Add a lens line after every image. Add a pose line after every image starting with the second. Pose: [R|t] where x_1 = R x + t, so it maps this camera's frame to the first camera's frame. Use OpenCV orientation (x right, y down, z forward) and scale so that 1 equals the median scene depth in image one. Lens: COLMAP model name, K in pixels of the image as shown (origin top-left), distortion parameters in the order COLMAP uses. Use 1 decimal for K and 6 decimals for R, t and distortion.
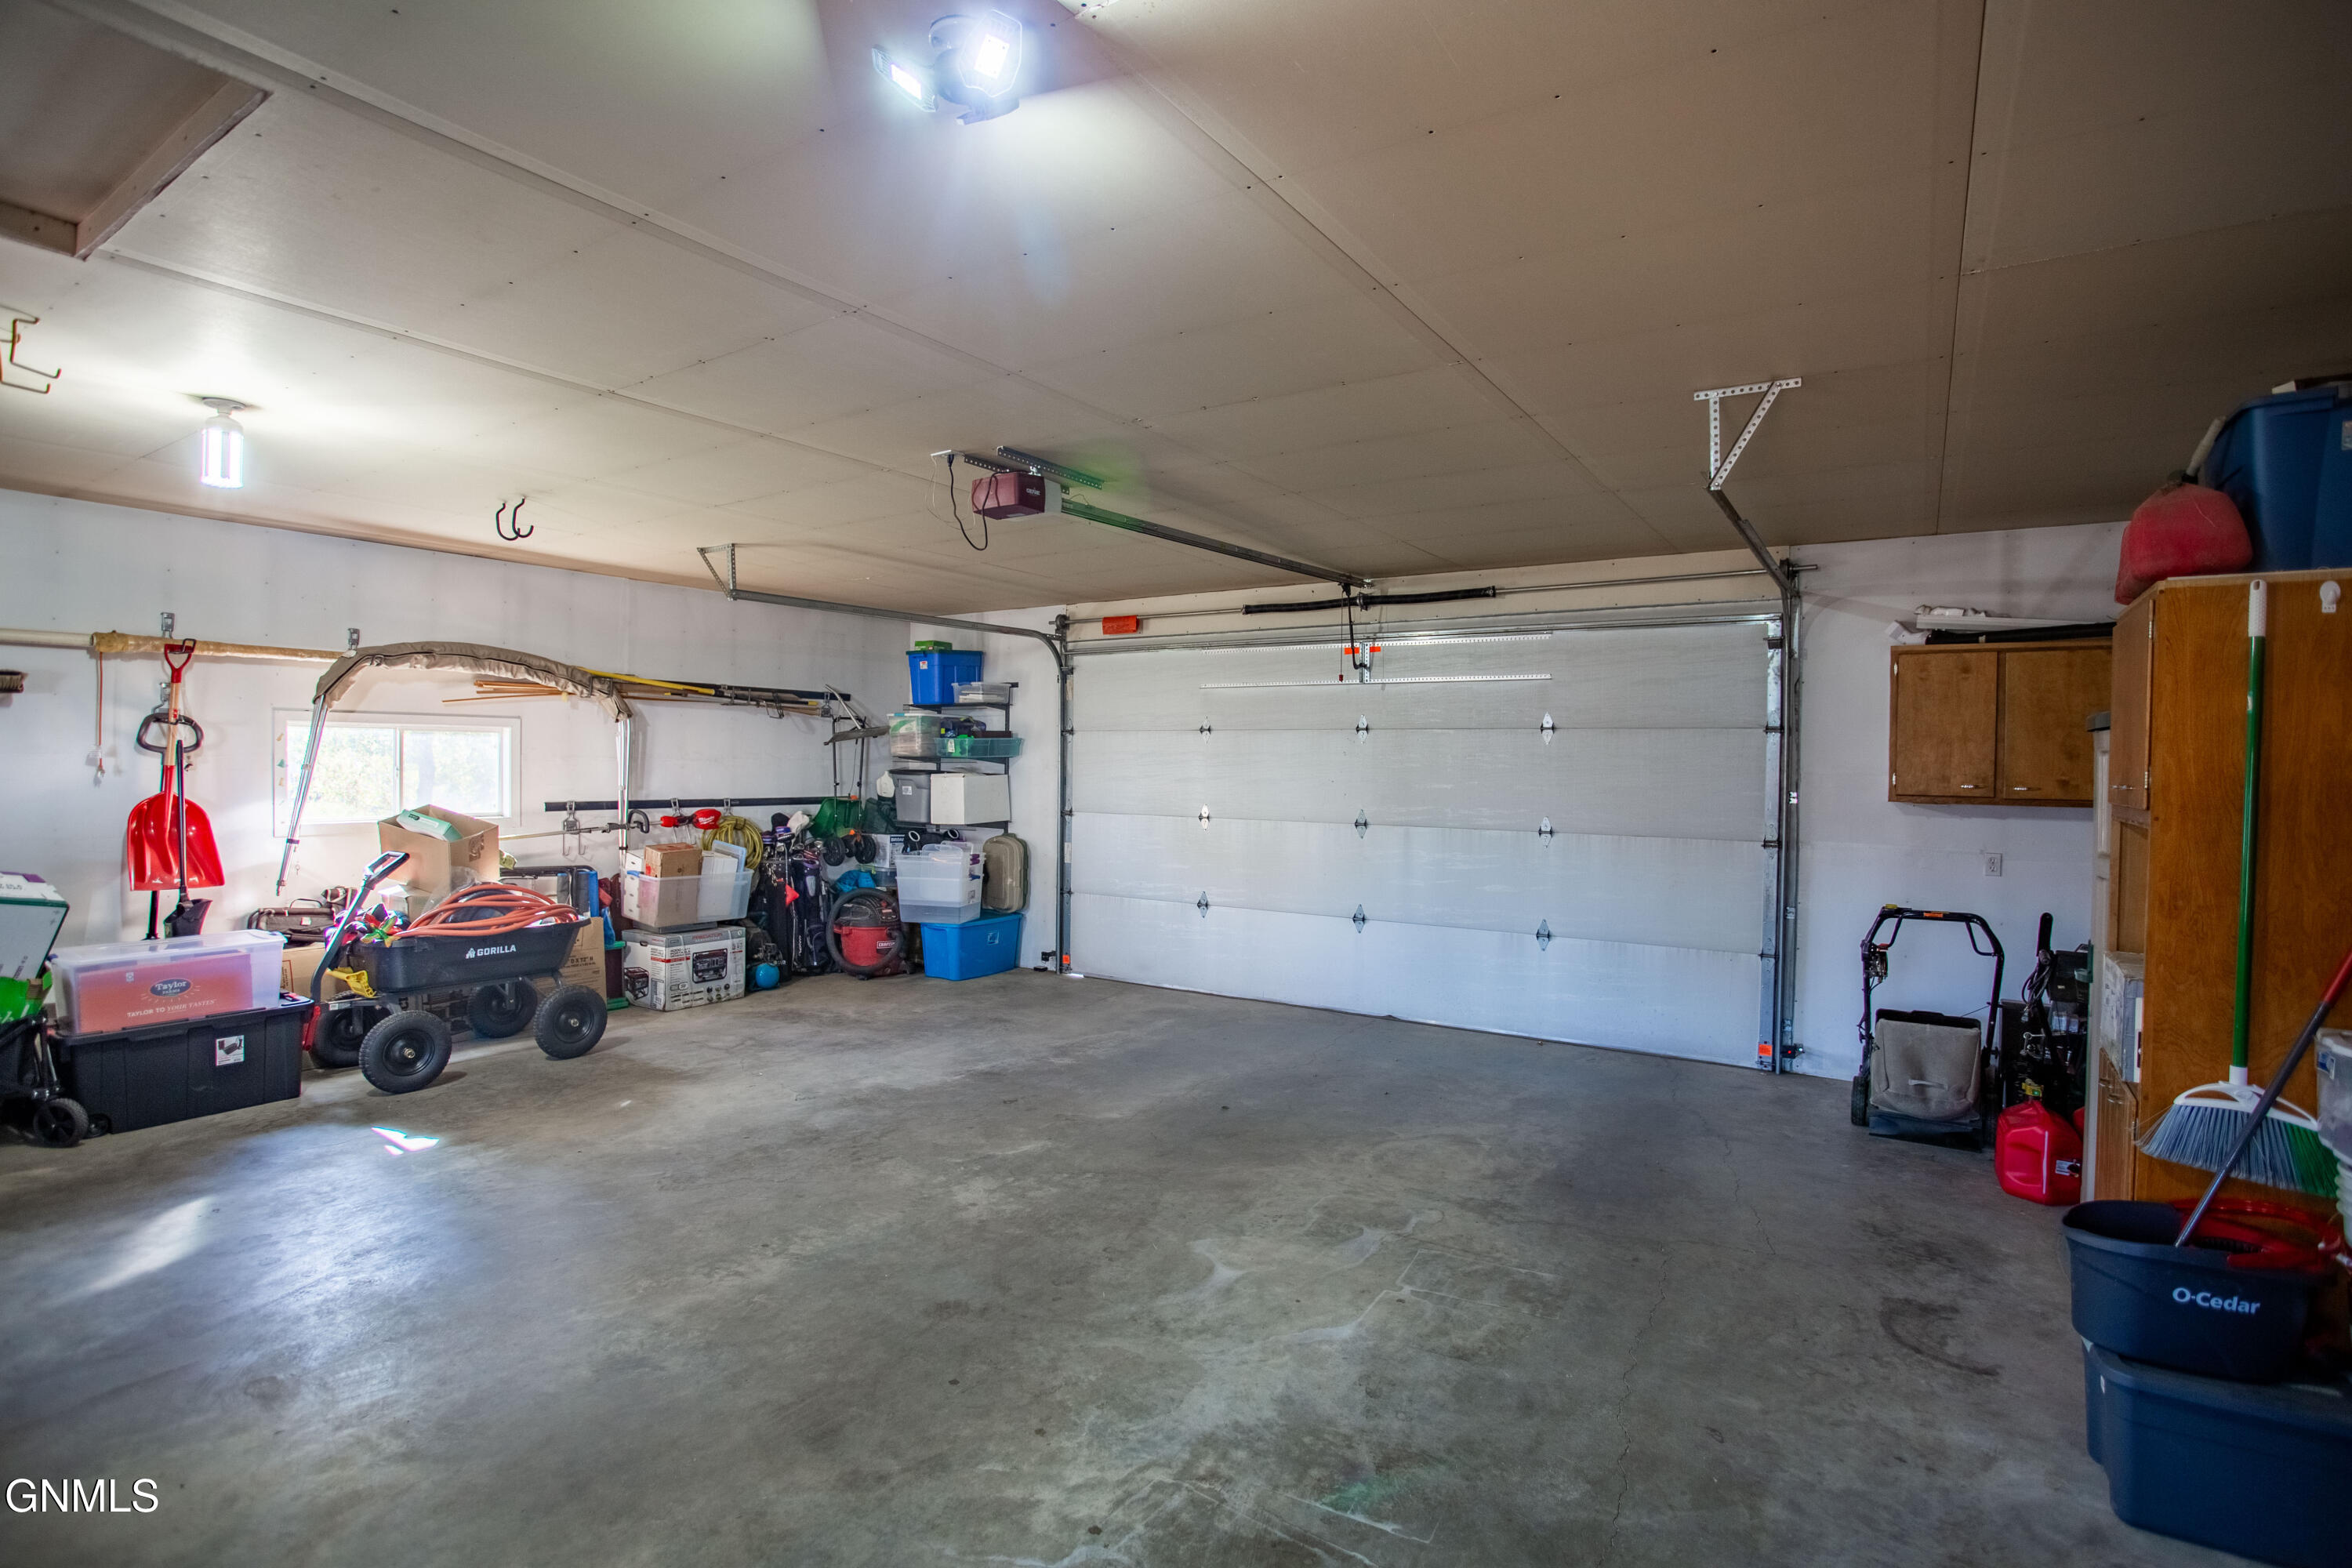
lens RADIAL K [[1149.4, 0, 1175.1], [0, 1149.4, 774.3], [0, 0, 1]] dist [-0.054914, 0.019620]
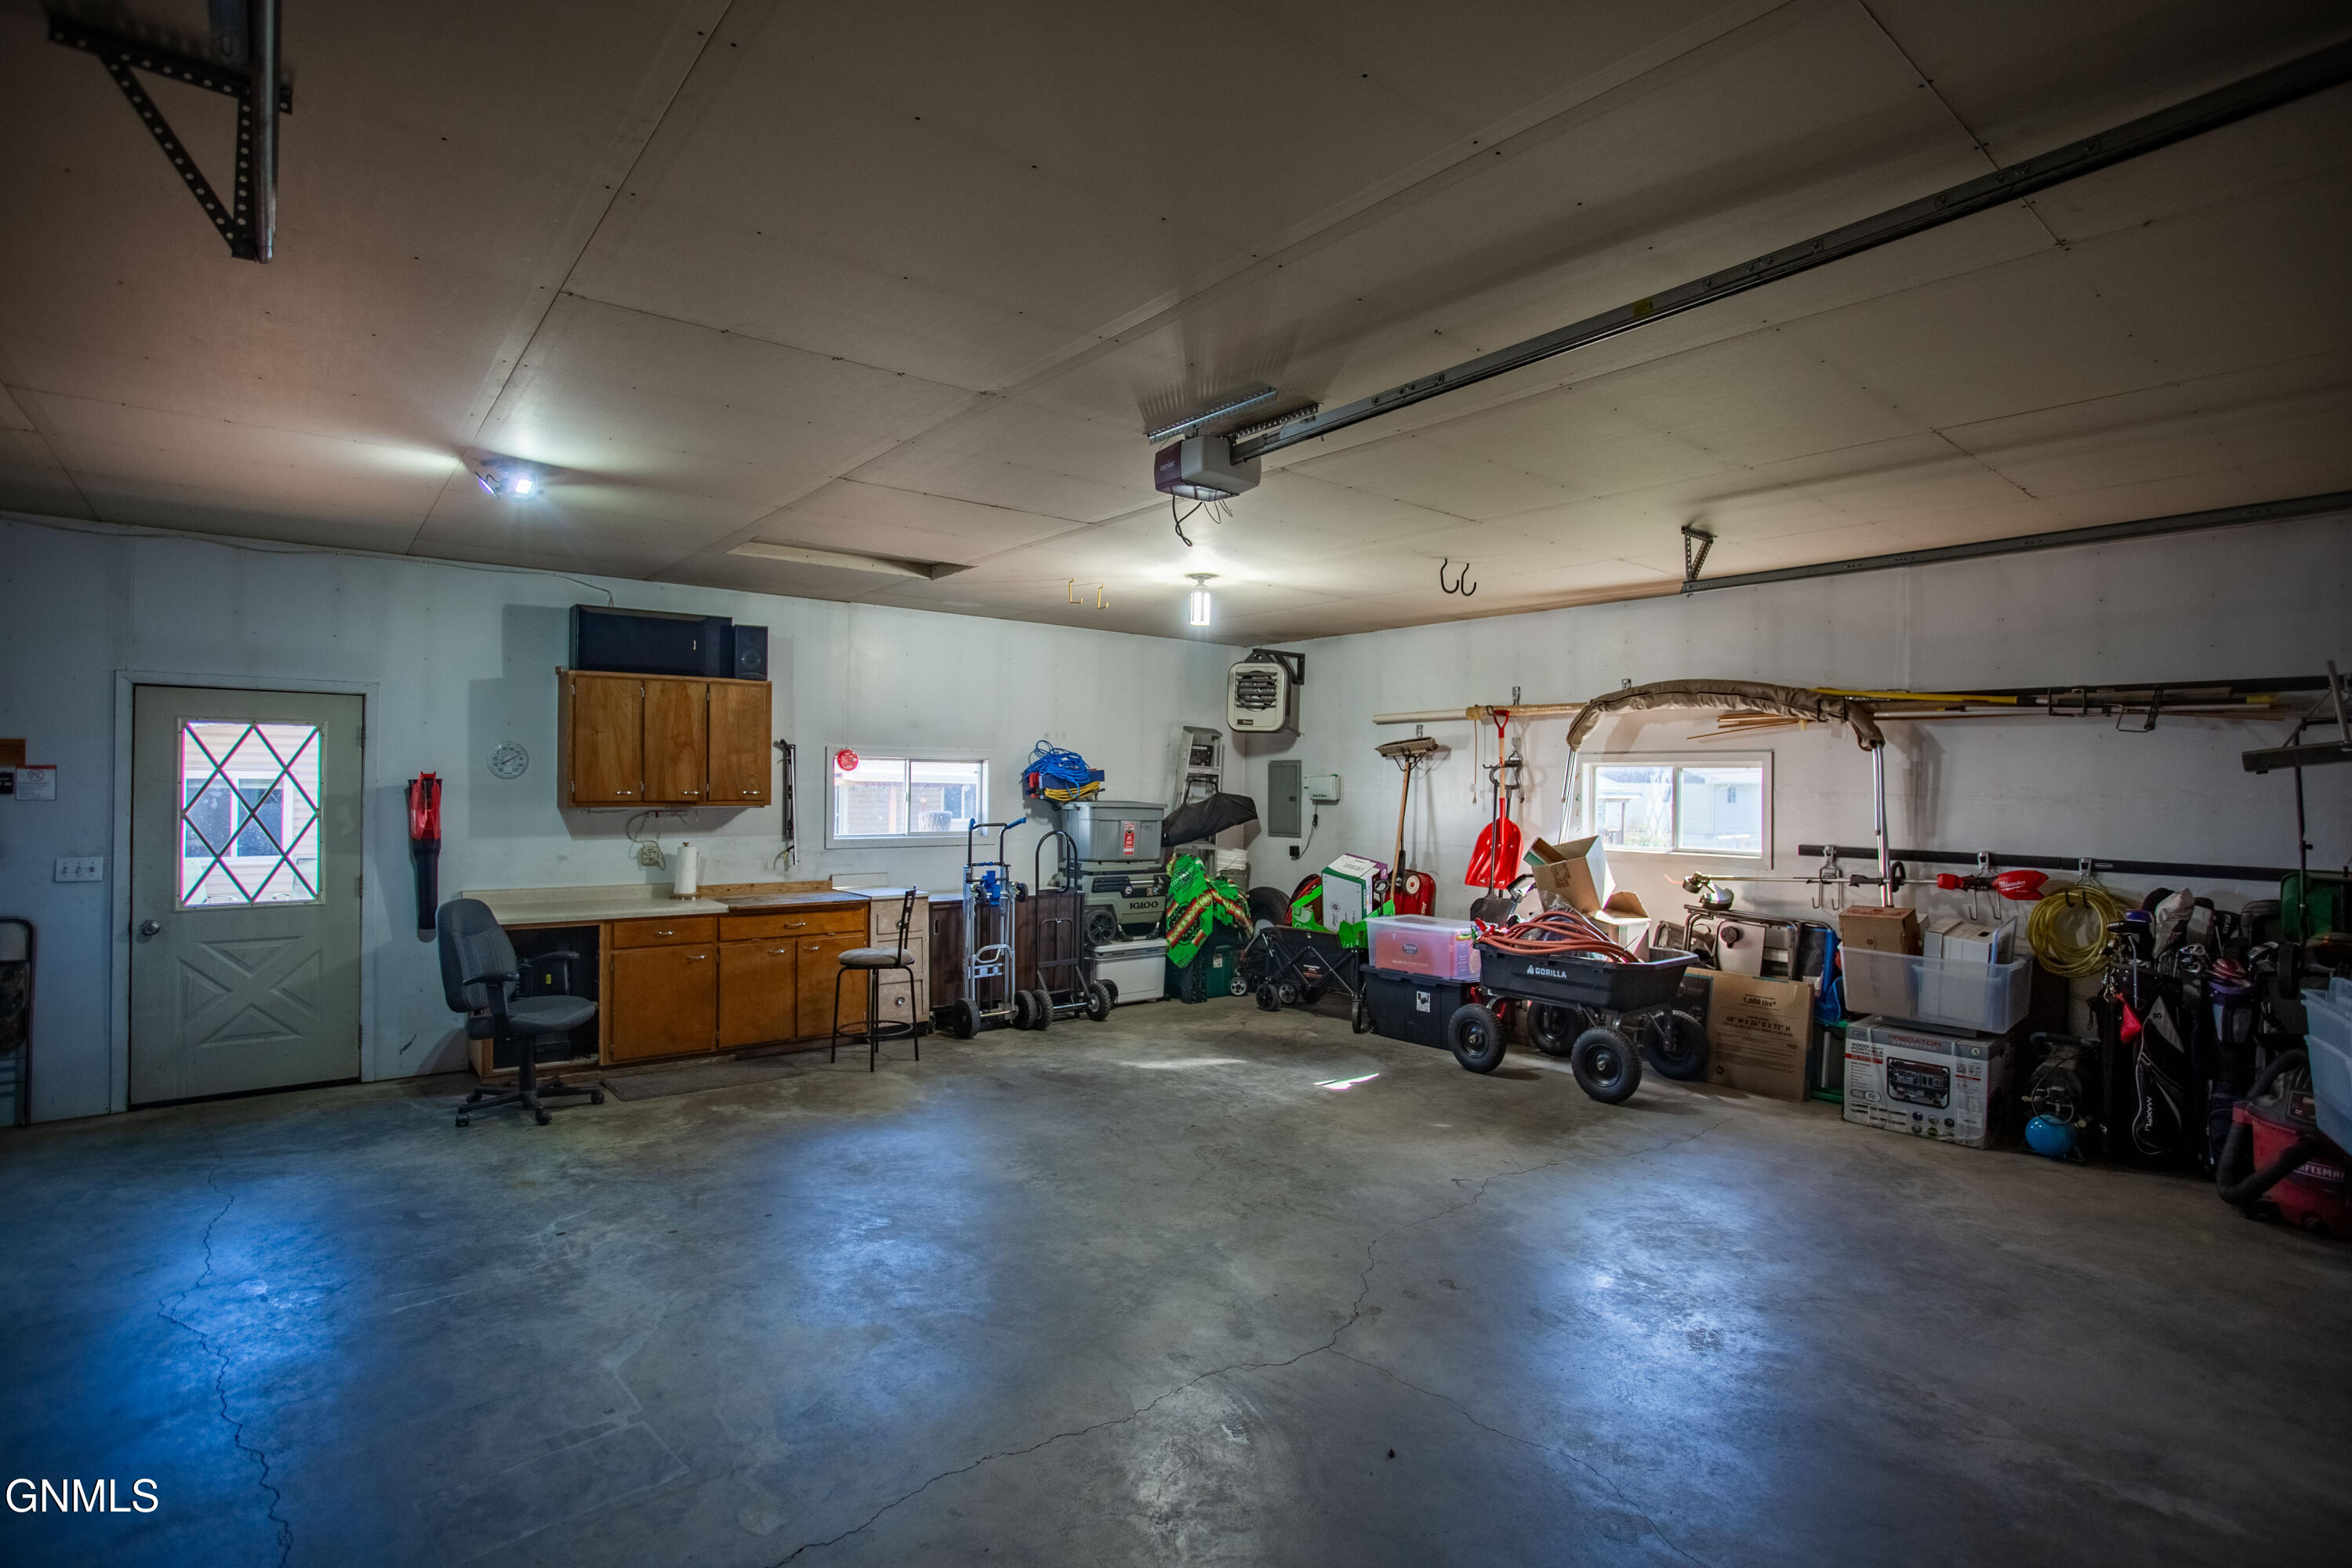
lens RADIAL K [[1149.4, 0, 1198.6], [0, 1149.4, 786.2], [0, 0, 1]] dist [-0.054914, 0.019620]
pose [[-0.296389, -0.014844, -0.954952, 0.558645], [-0.025303, 0.999650, -0.007685, -0.003111], [0.954732, 0.021886, -0.296661, 1.061795]]
